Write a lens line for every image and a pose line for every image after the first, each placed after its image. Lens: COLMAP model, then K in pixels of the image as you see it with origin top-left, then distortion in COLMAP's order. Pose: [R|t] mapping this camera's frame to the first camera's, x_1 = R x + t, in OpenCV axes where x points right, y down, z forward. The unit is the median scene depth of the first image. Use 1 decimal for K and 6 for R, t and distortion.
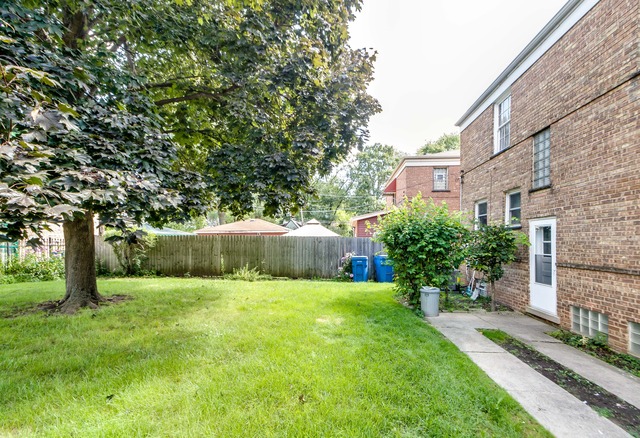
lens RADIAL K [[290.2, 0, 321.8], [0, 290.2, 243.1], [0, 0, 1]] dist [0.000340, -0.000056]
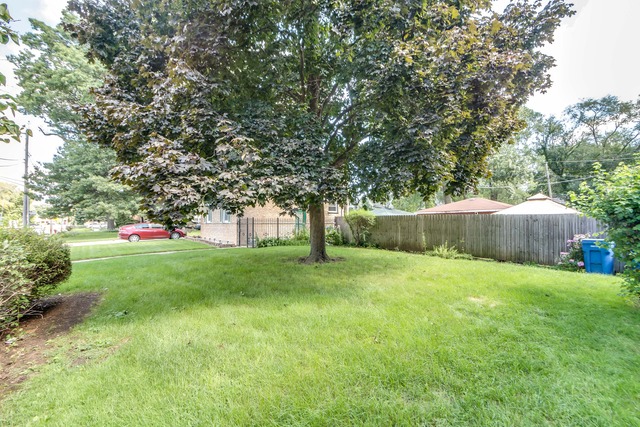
lens RADIAL K [[284.6, 0, 328.1], [0, 284.6, 214.7], [0, 0, 1]] dist [-0.000293, -0.000447]
pose [[0.689052, -0.021018, -0.724407, 0.188509], [-0.004654, 0.999430, -0.033425, 0.010187], [0.724697, 0.026403, 0.688562, -0.004845]]
